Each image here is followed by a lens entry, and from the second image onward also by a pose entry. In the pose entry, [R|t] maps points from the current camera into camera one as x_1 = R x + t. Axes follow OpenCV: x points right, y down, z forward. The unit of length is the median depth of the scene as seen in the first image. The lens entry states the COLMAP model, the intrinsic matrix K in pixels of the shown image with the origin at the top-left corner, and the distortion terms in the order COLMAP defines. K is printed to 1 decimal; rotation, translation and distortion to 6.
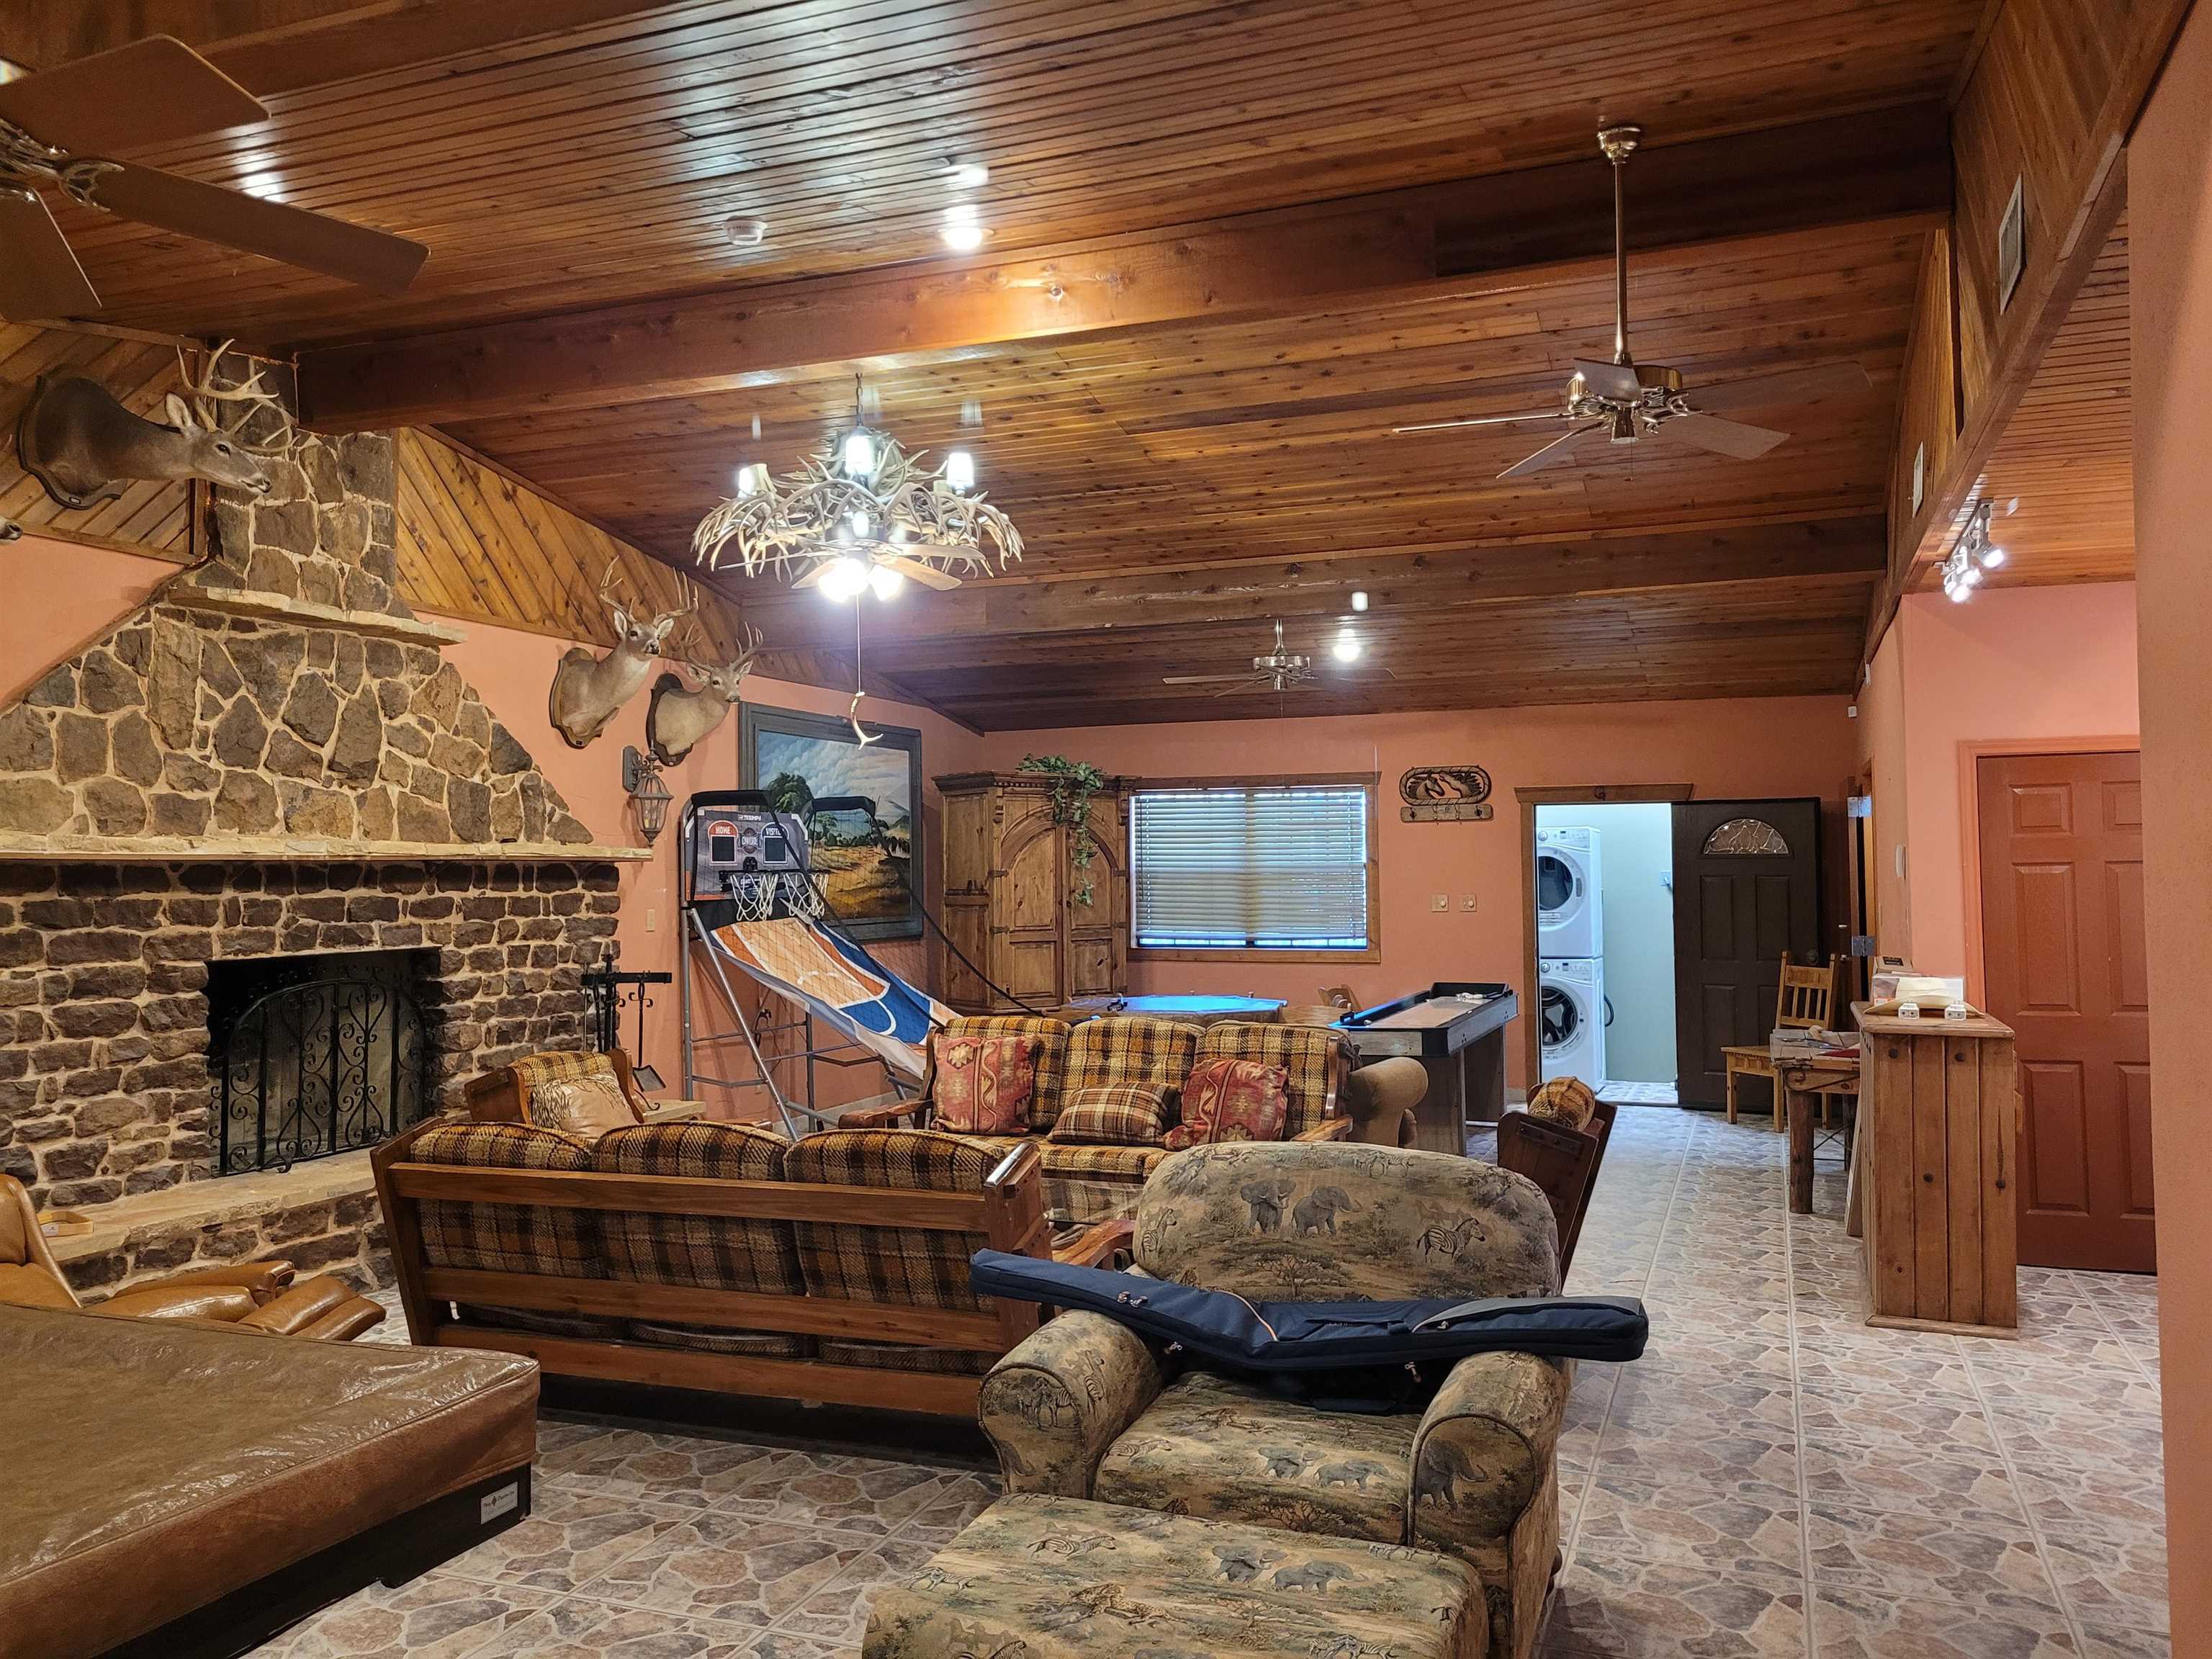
lens RADIAL K [[1676.3, 0, 1093.4], [0, 1676.3, 843.2], [0, 0, 1]] dist [0.030536, -0.007684]
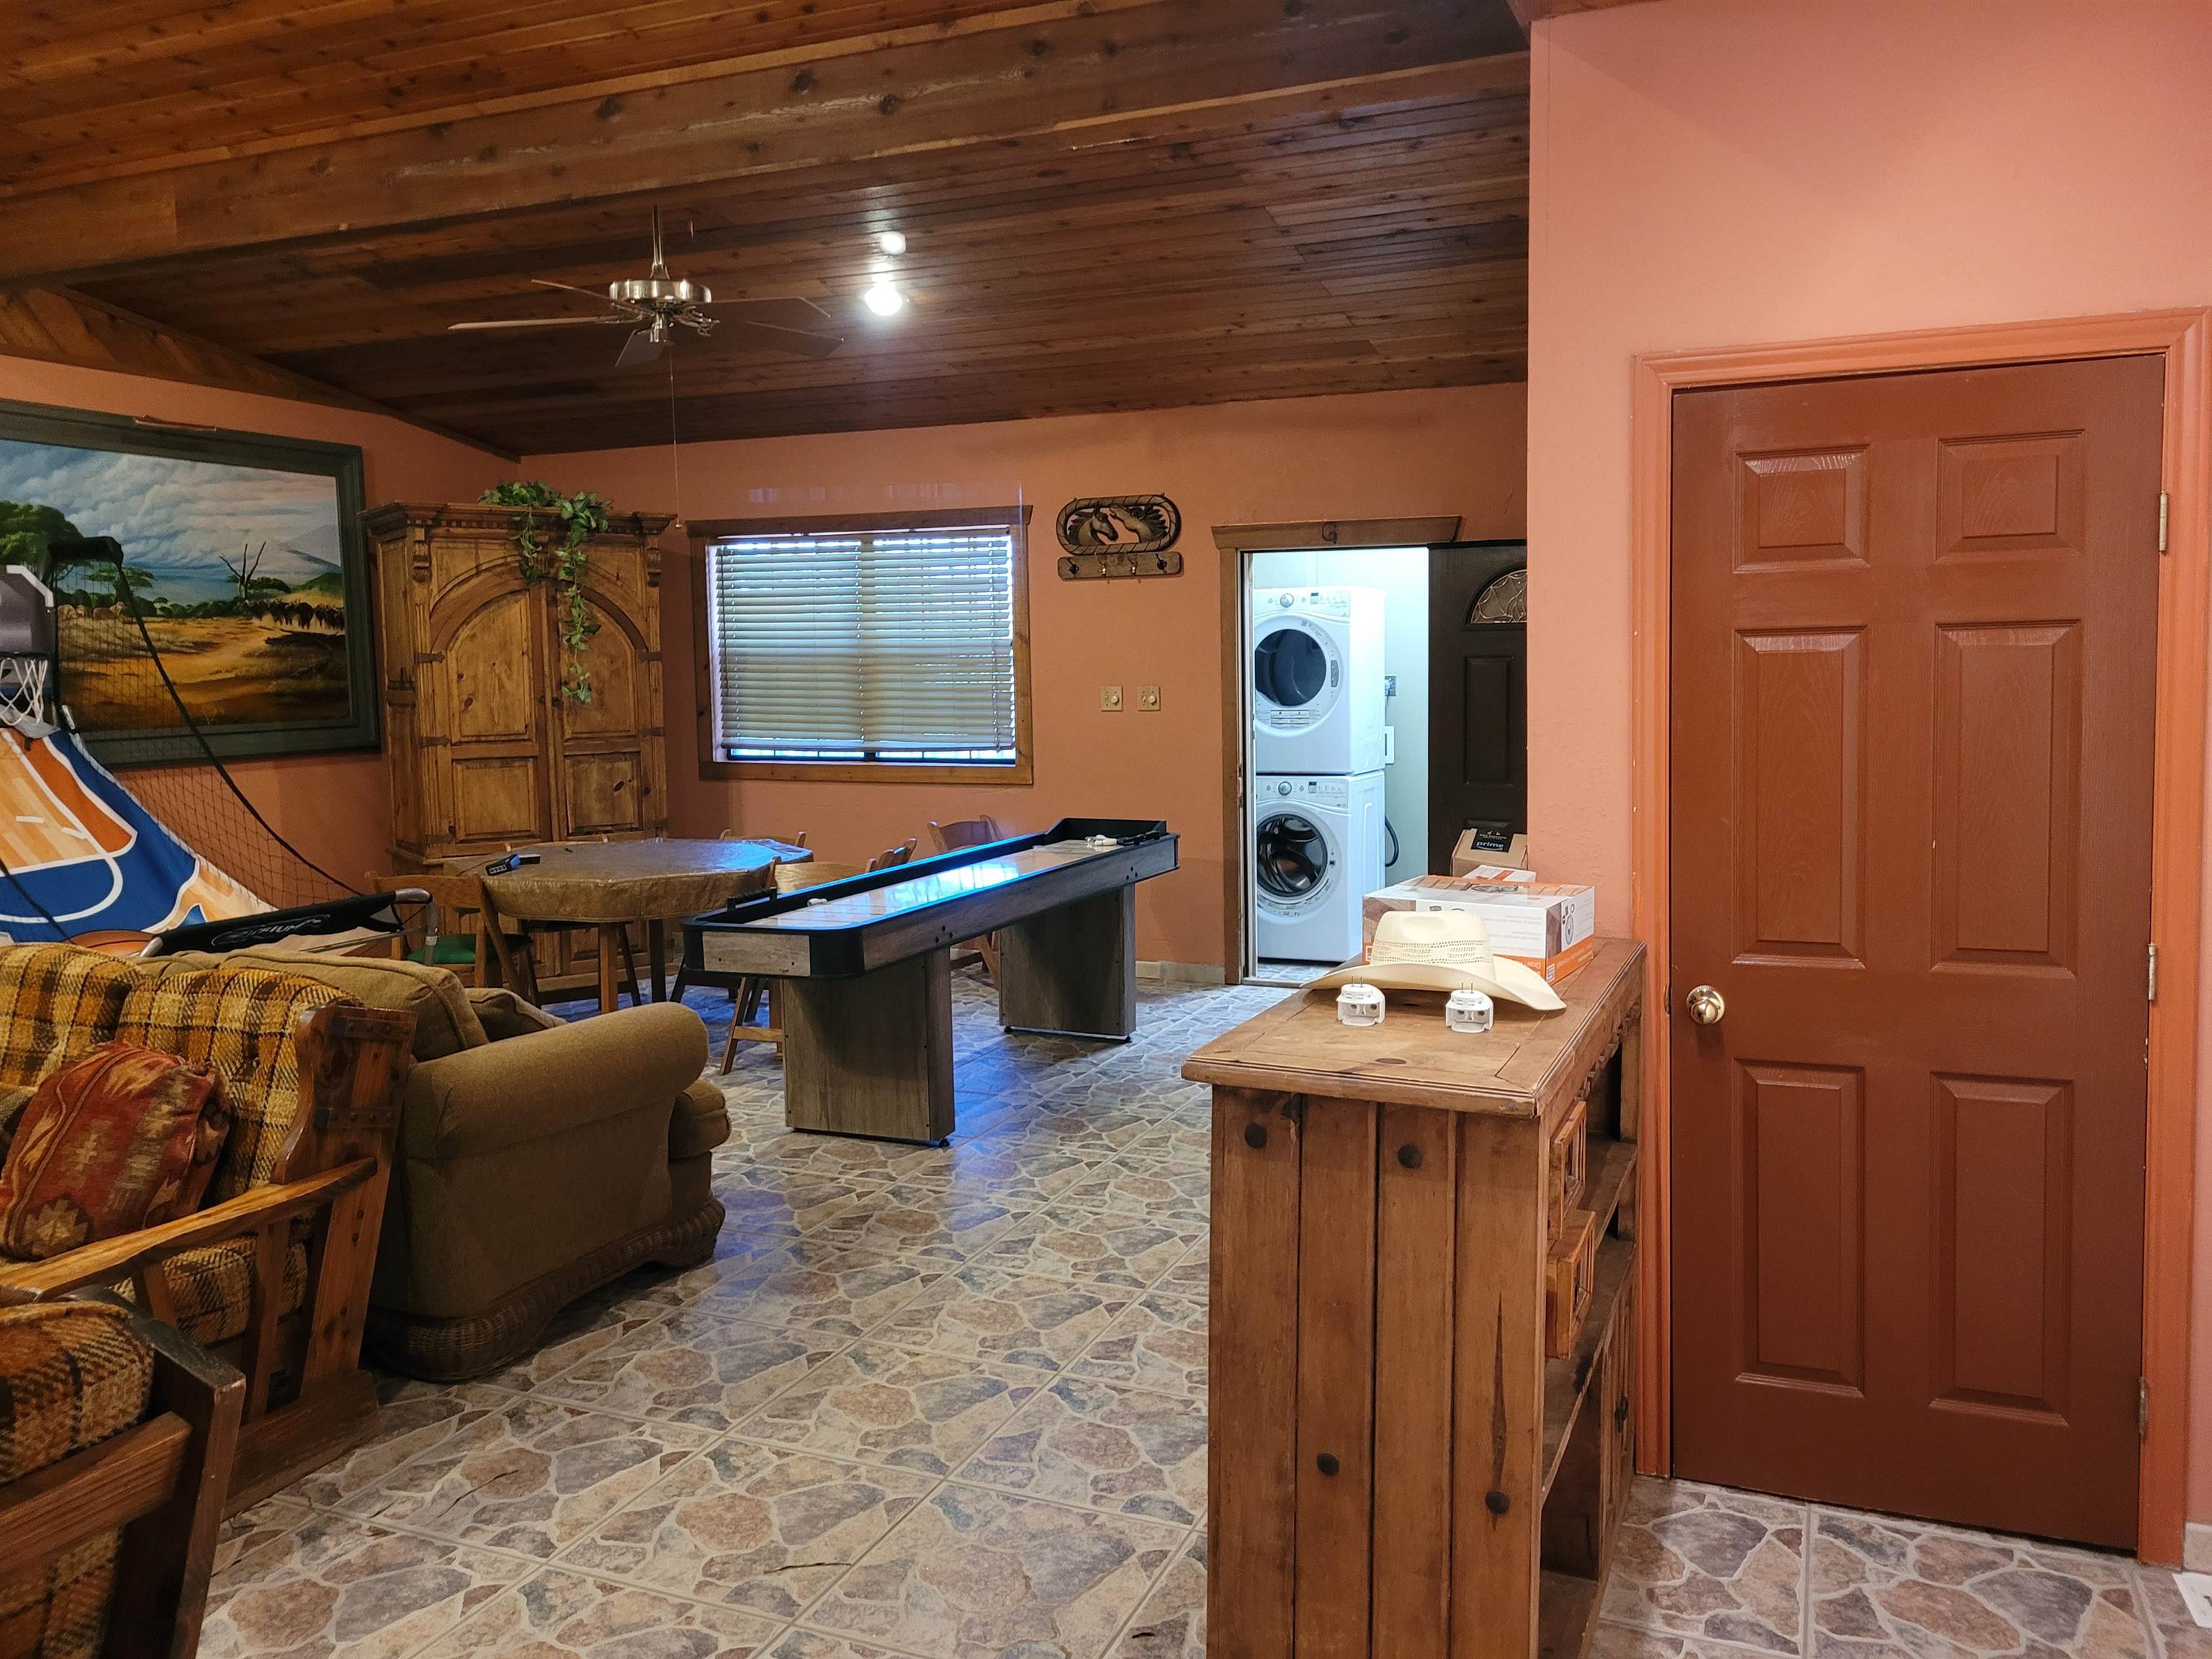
lens RADIAL K [[1676.3, 0, 1118.7], [0, 1676.3, 806.1], [0, 0, 1]] dist [0.030536, -0.007684]
pose [[0.999793, -0.002787, -0.020154, 0.226806], [0.004948, 0.994140, 0.107984, 0.005542], [0.019735, -0.108061, 0.993948, 0.319382]]
